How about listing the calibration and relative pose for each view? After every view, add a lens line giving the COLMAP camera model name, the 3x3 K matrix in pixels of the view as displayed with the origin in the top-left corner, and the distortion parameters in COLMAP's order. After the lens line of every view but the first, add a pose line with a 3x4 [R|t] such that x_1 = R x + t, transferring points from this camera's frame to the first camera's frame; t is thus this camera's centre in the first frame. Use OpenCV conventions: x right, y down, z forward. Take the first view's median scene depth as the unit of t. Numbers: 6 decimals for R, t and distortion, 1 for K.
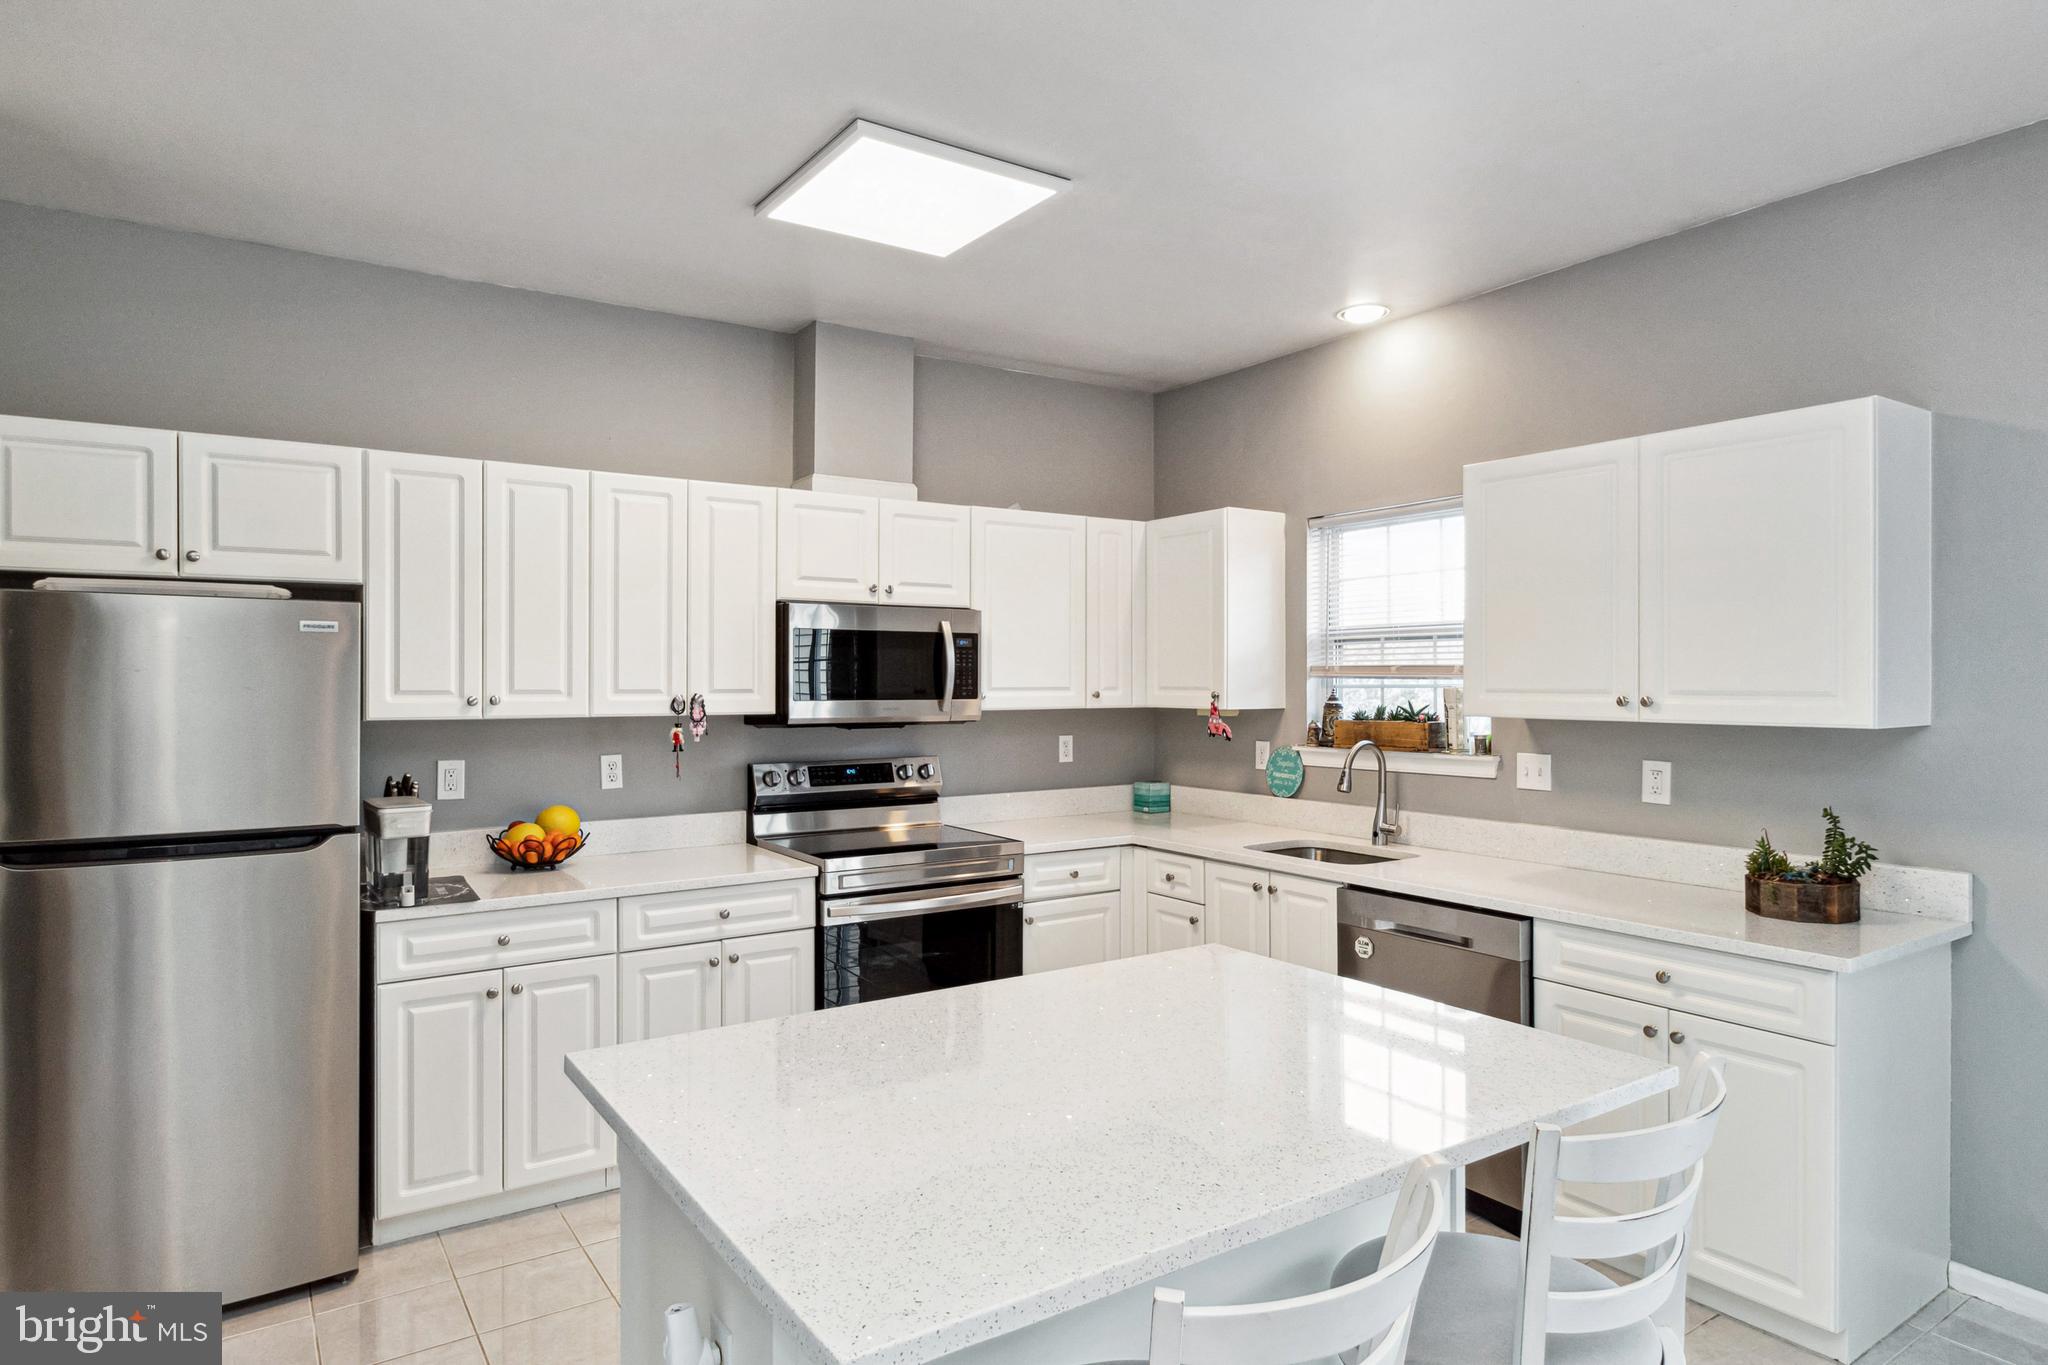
lens RADIAL K [[1189.7, 0, 995.0], [0, 1189.7, 684.9], [0, 0, 1]] dist [0.002795, 0.001275]
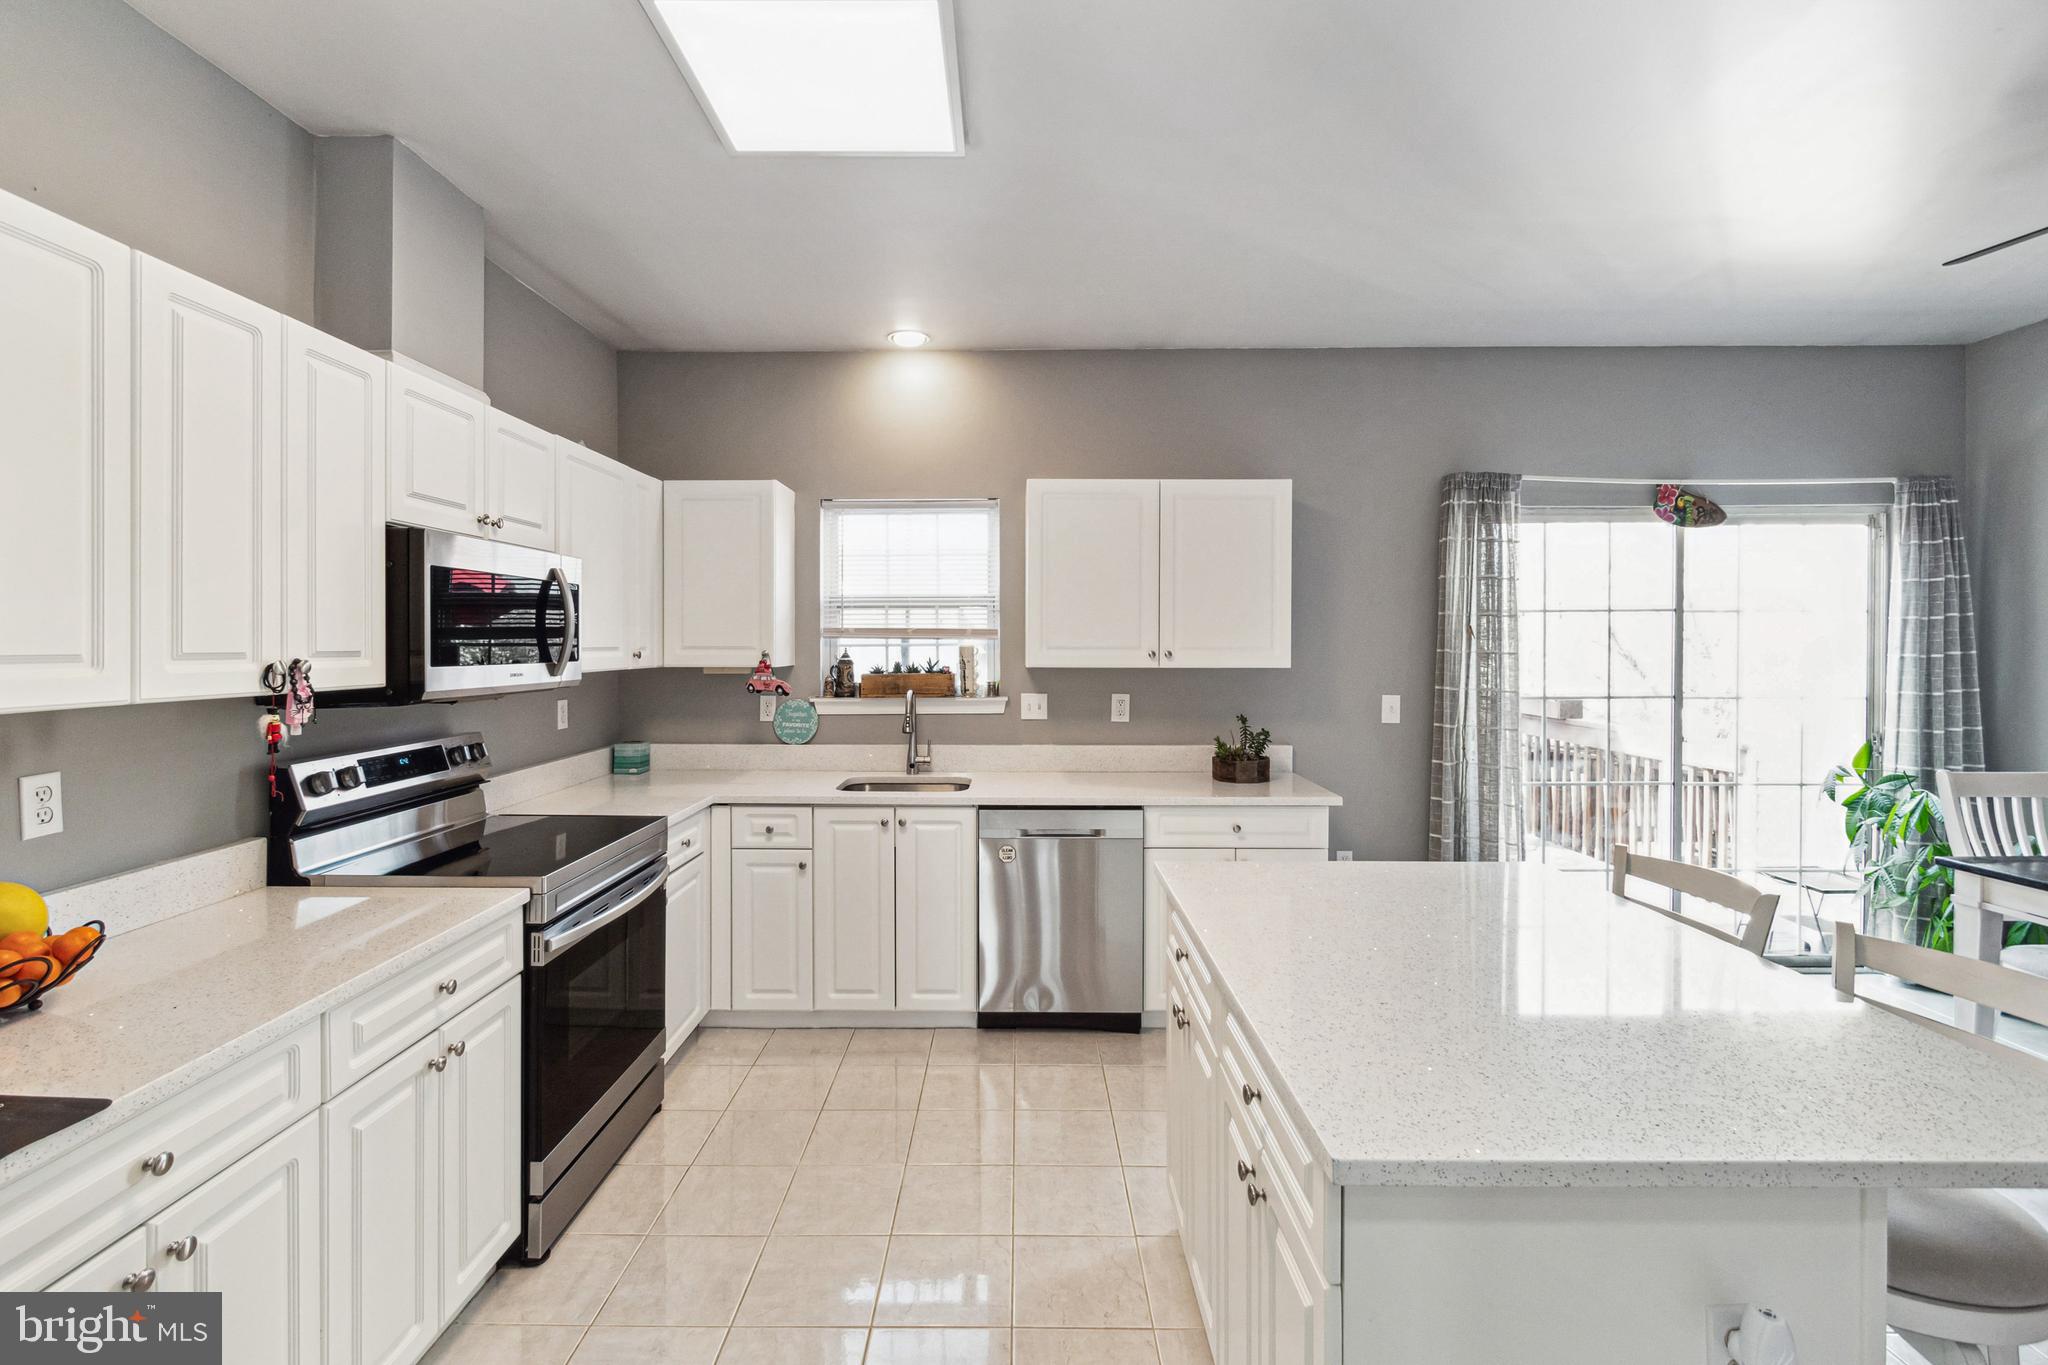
lens RADIAL K [[925.4, 0, 1011.9], [0, 925.4, 668.9], [0, 0, 1]] dist [0.000177, 0.000070]
pose [[0.544831, -0.022524, 0.838243, -0.421076], [0.000926, 0.999655, 0.026259, 0.000546], [-0.838545, -0.013531, 0.544664, 0.393069]]
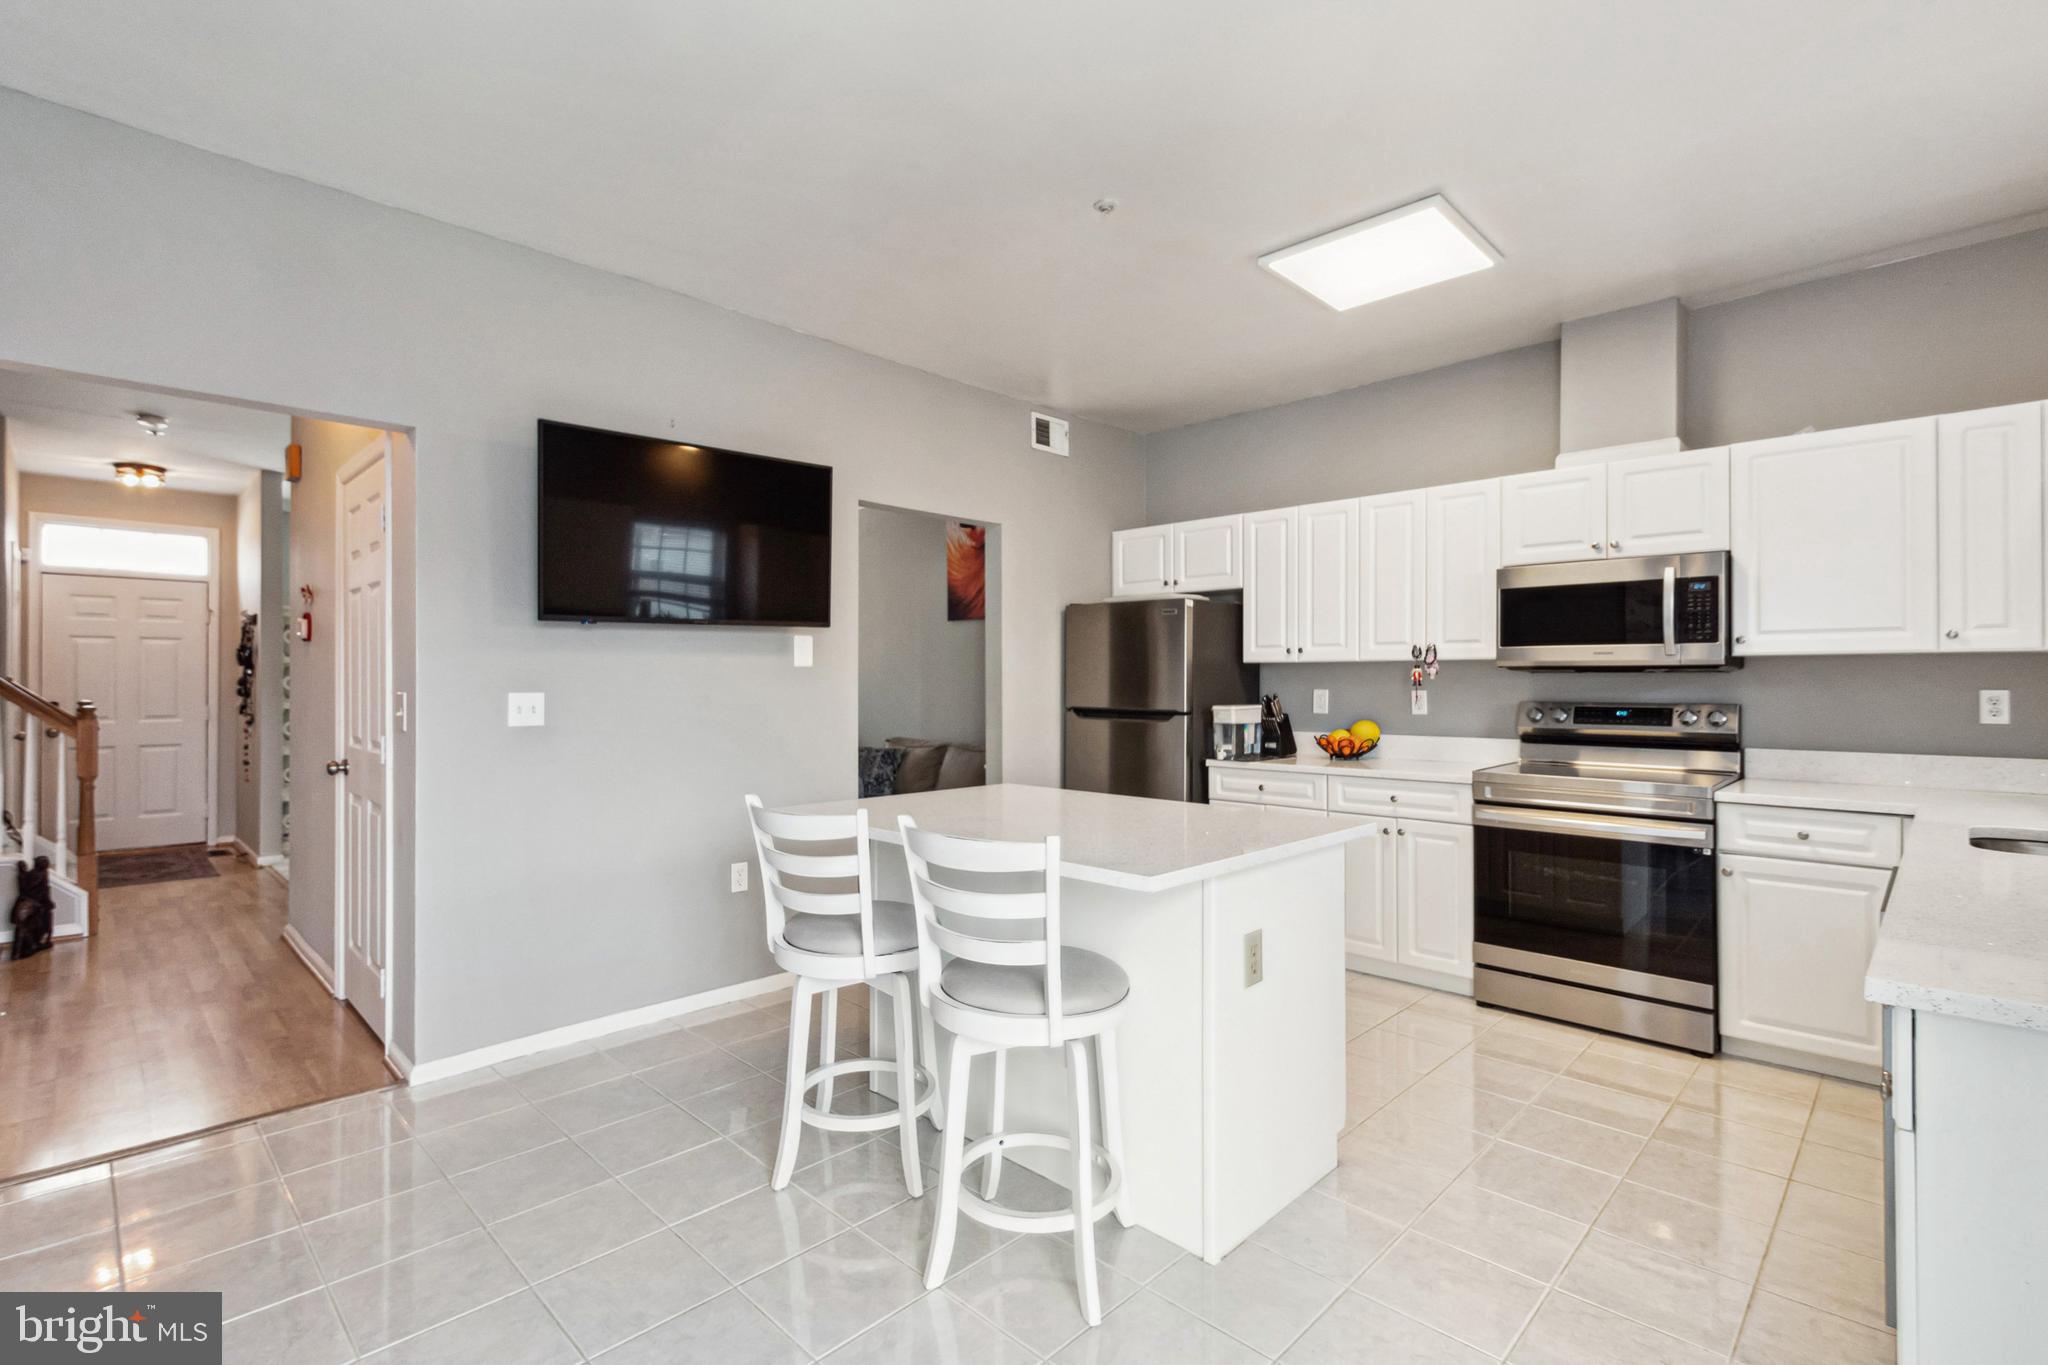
lens RADIAL K [[925.4, 0, 1011.9], [0, 925.4, 668.9], [0, 0, 1]] dist [0.000177, 0.000070]
pose [[0.206329, -0.009506, -0.978437, 0.636467], [-0.005003, 0.999929, -0.010770, 0.046570], [0.978470, 0.007117, 0.206267, 0.291266]]
